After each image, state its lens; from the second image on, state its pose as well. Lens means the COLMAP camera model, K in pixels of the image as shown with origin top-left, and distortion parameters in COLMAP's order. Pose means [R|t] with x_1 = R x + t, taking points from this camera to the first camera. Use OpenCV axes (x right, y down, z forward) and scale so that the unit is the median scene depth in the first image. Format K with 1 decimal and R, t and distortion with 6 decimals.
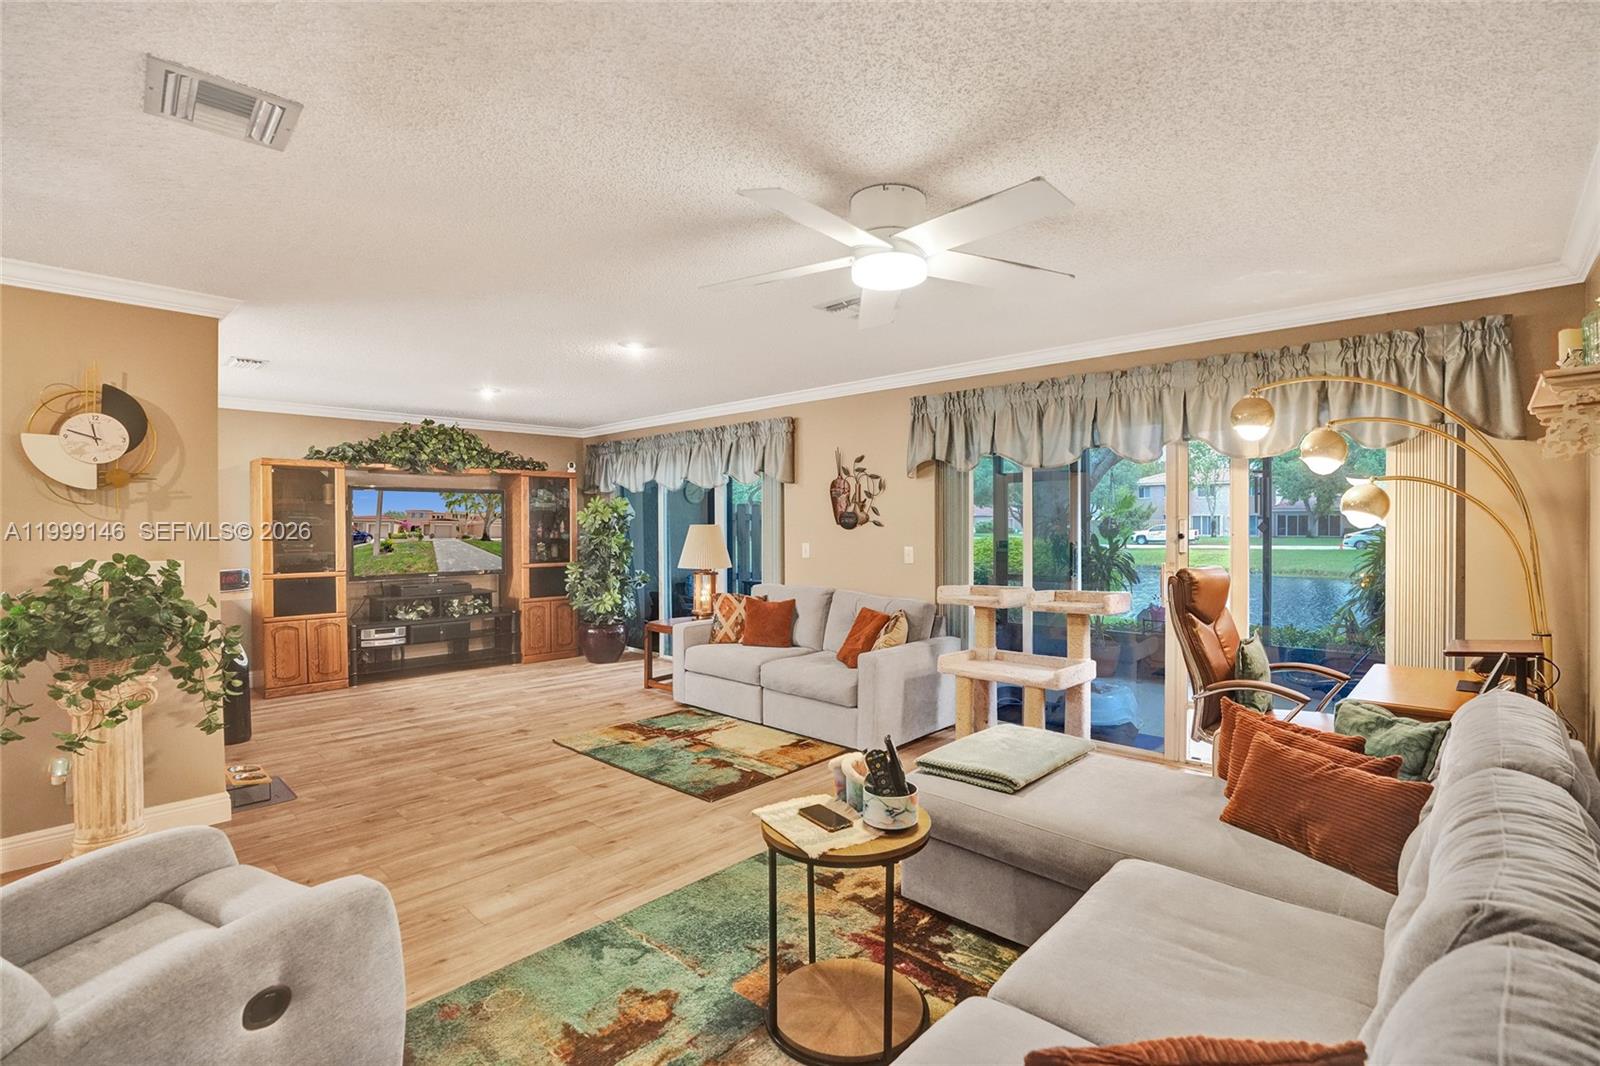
lens RADIAL K [[743.5, 0, 807.2], [0, 743.5, 531.0], [0, 0, 1]] dist [-0.073451, 0.030796]
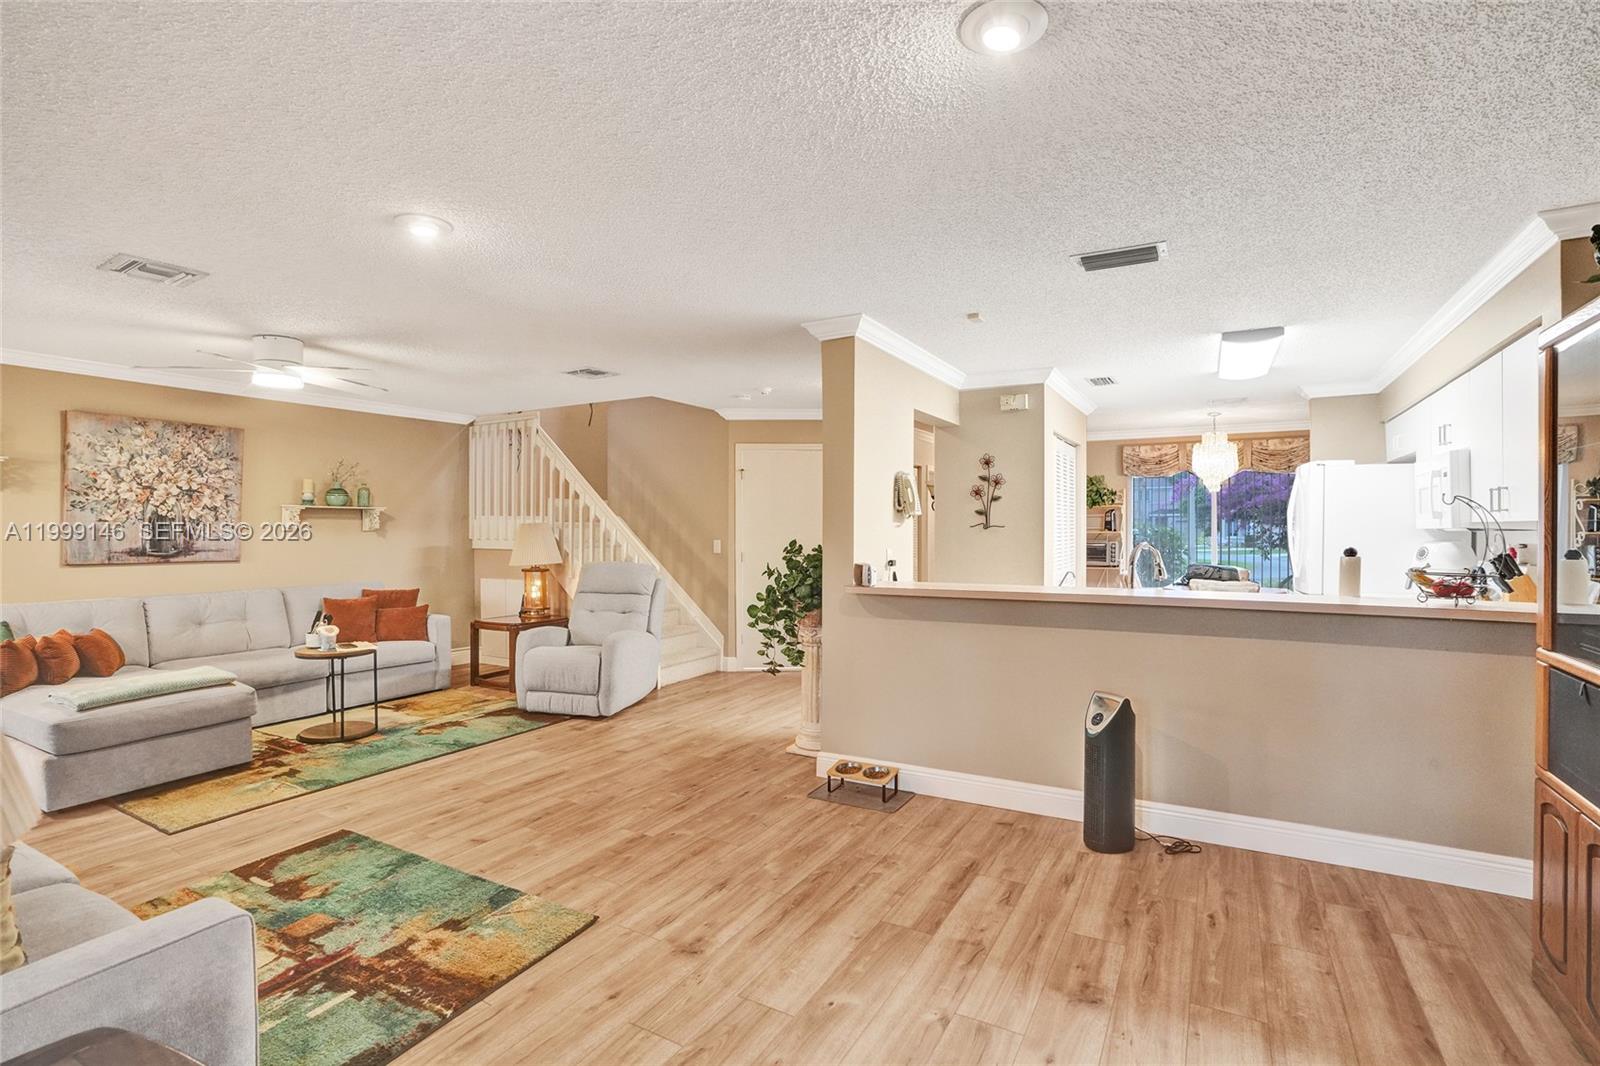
lens RADIAL K [[743.5, 0, 807.2], [0, 743.5, 531.0], [0, 0, 1]] dist [-0.073451, 0.030796]
pose [[-0.972403, 0.005954, -0.233232, -0.390724], [0.001350, 0.999801, 0.019896, -0.008662], [0.233304, 0.019032, -0.972218, 1.616924]]
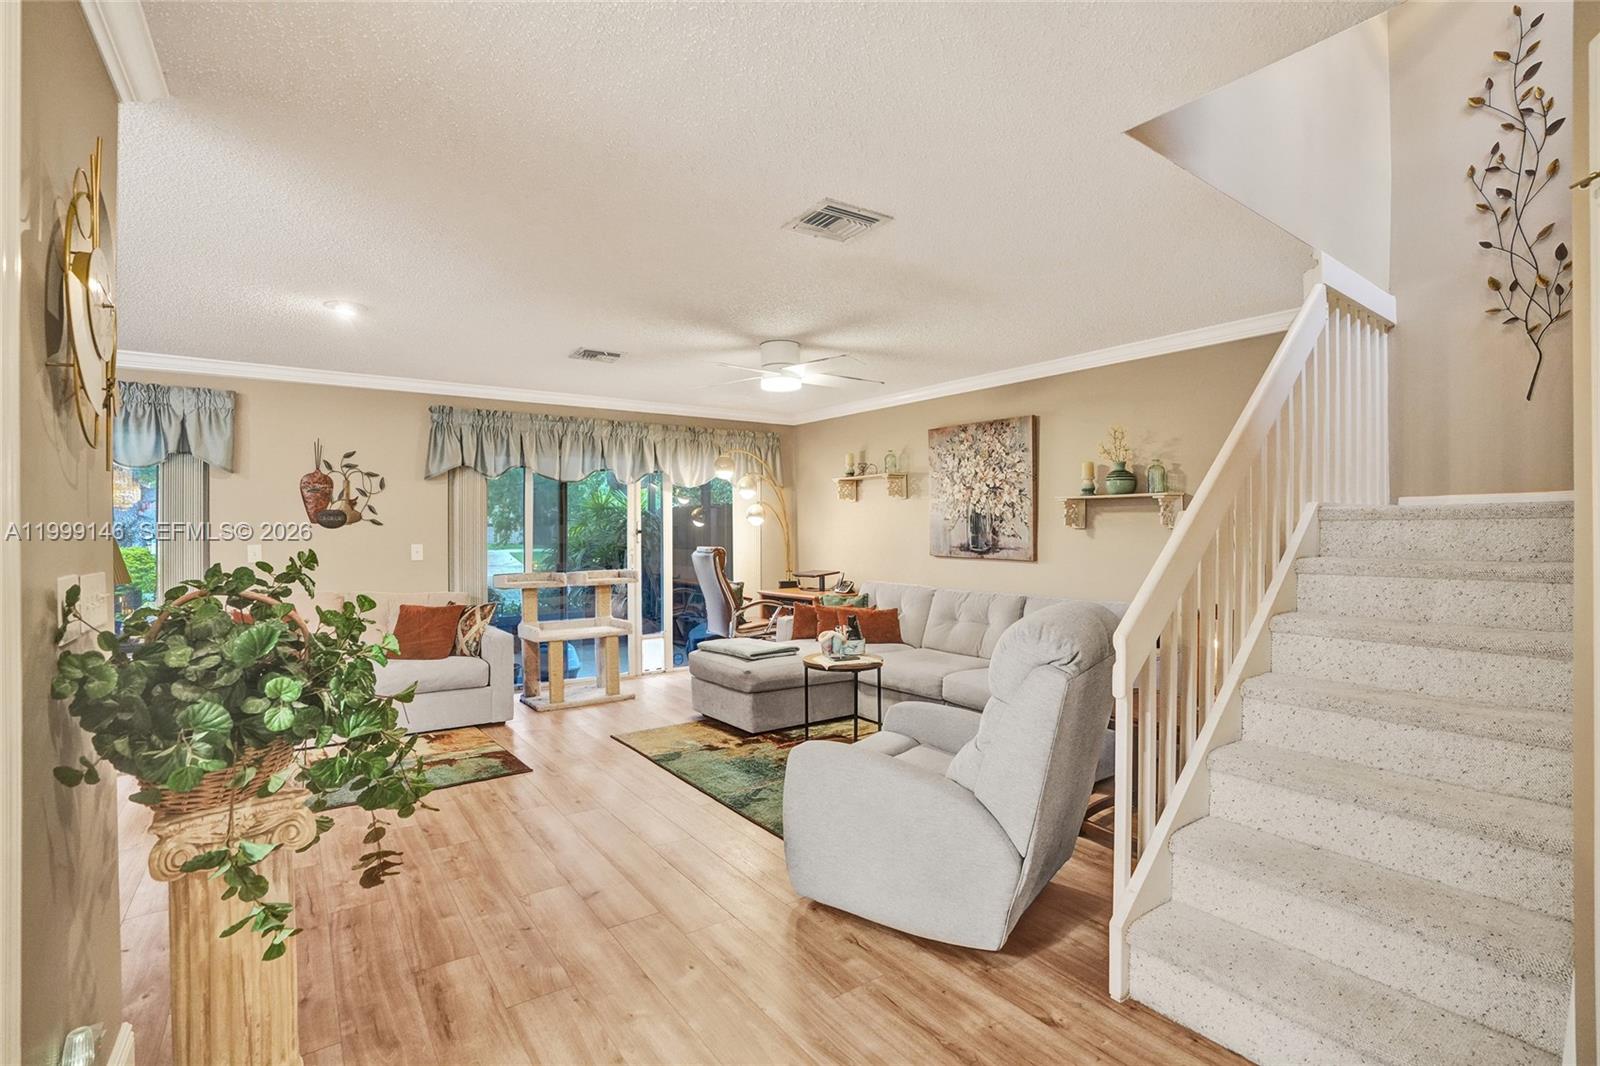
lens RADIAL K [[737.9, 0, 808.1], [0, 737.9, 528.3], [0, 0, 1]] dist [-0.076392, 0.032646]
pose [[0.186721, 0.004913, 0.982401, -0.917633], [0.015935, 0.999841, -0.008029, 0.018196], [-0.982284, 0.017153, 0.186613, 0.318806]]
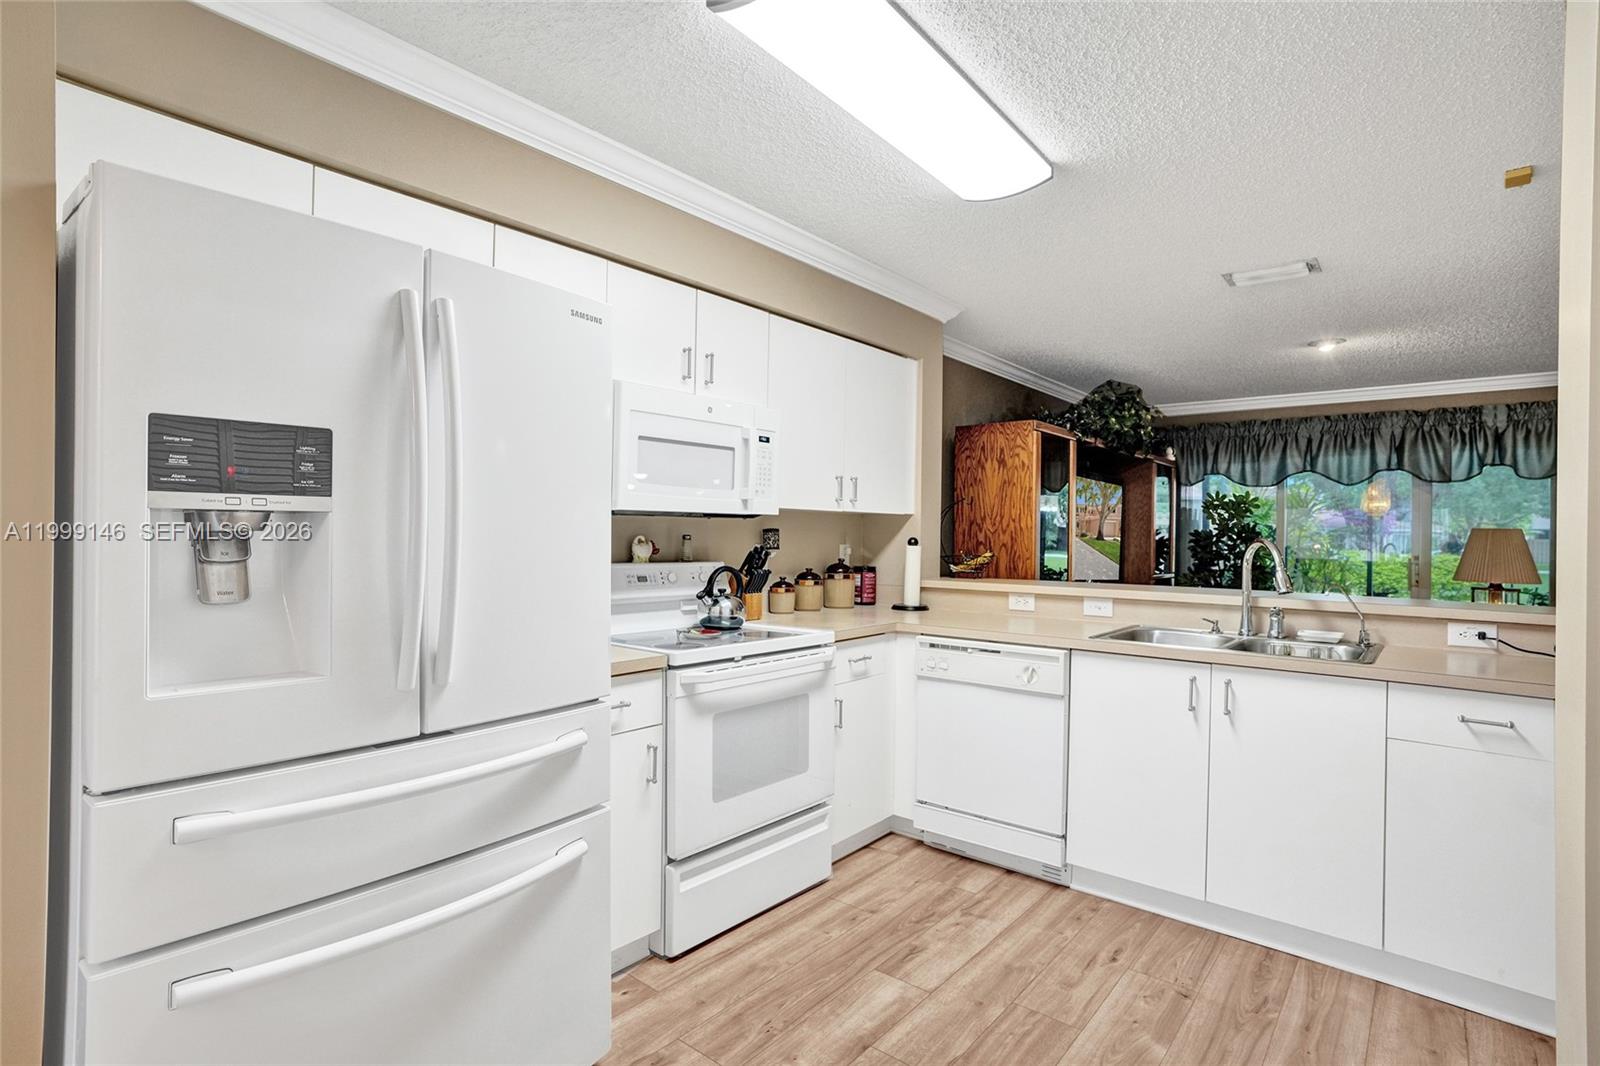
lens RADIAL K [[783.8, 0, 800.5], [0, 783.8, 538.6], [0, 0, 1]] dist [-0.062728, 0.032314]
pose [[0.998316, 0.017727, 0.055243, -1.314154], [-0.017273, 0.999813, -0.008686, 0.030963], [-0.055387, 0.007717, 0.998435, 0.325110]]
